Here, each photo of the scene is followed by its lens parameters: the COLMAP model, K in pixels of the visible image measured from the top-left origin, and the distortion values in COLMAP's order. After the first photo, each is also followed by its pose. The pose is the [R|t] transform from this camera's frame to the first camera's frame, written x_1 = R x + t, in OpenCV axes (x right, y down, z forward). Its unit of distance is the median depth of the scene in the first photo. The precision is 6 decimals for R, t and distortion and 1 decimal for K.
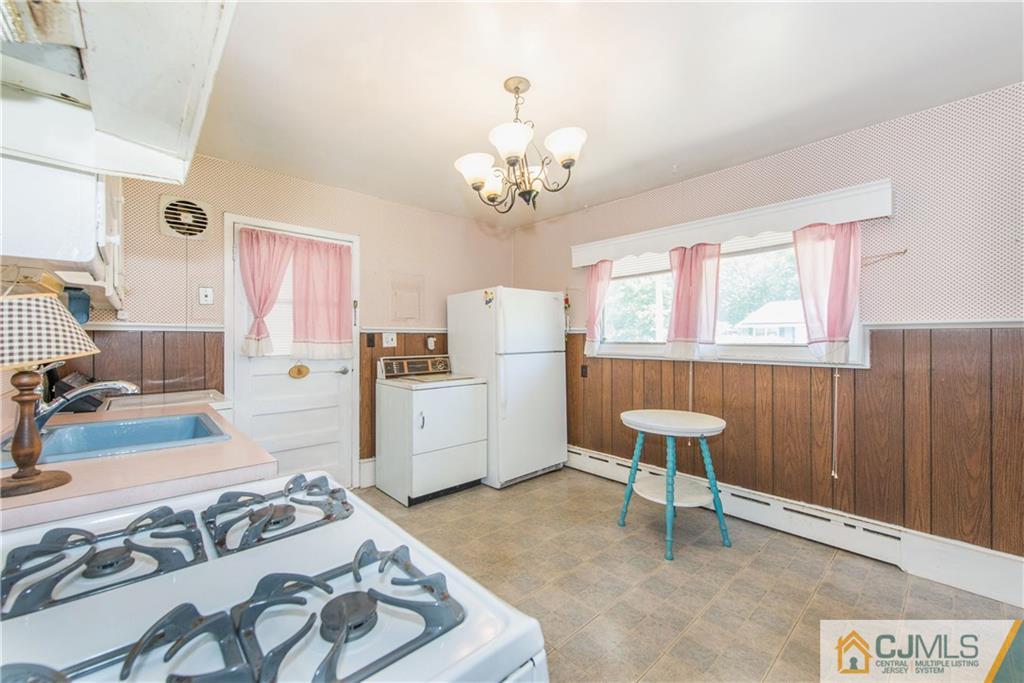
lens RADIAL K [[408.3, 0, 510.2], [0, 408.3, 334.7], [0, 0, 1]] dist [0.000269, -0.000161]
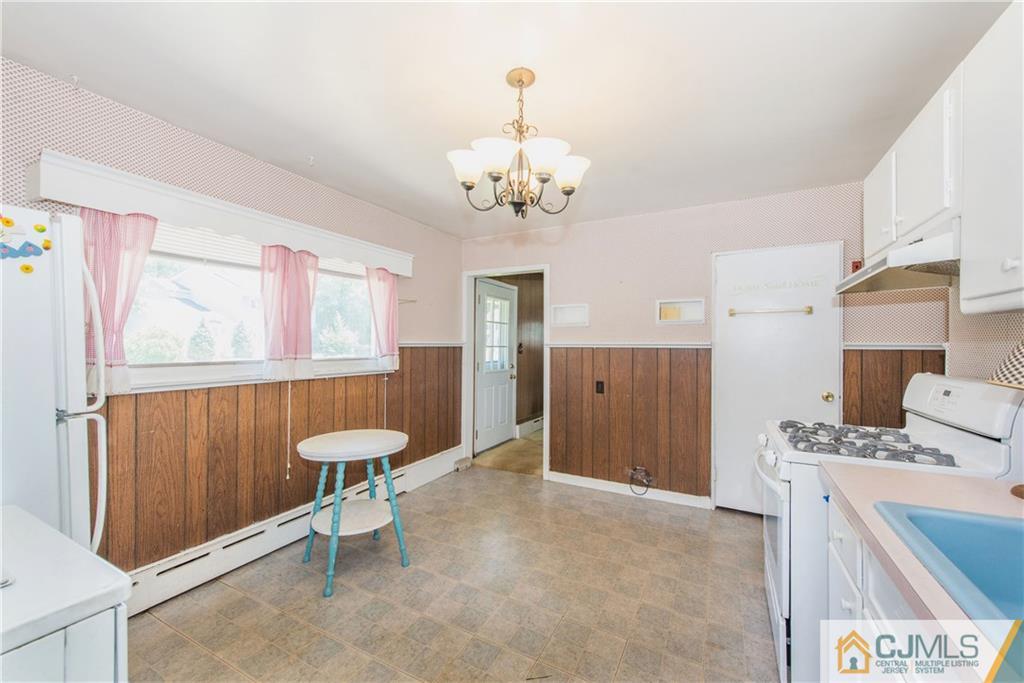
lens RADIAL K [[400.7, 0, 510.0], [0, 400.7, 343.6], [0, 0, 1]] dist [0.001373, -0.000157]
pose [[-0.340657, 0.001475, 0.940187, -0.586326], [-0.008325, 0.999955, -0.004585, -0.016649], [-0.940151, -0.009388, -0.340629, 0.958451]]
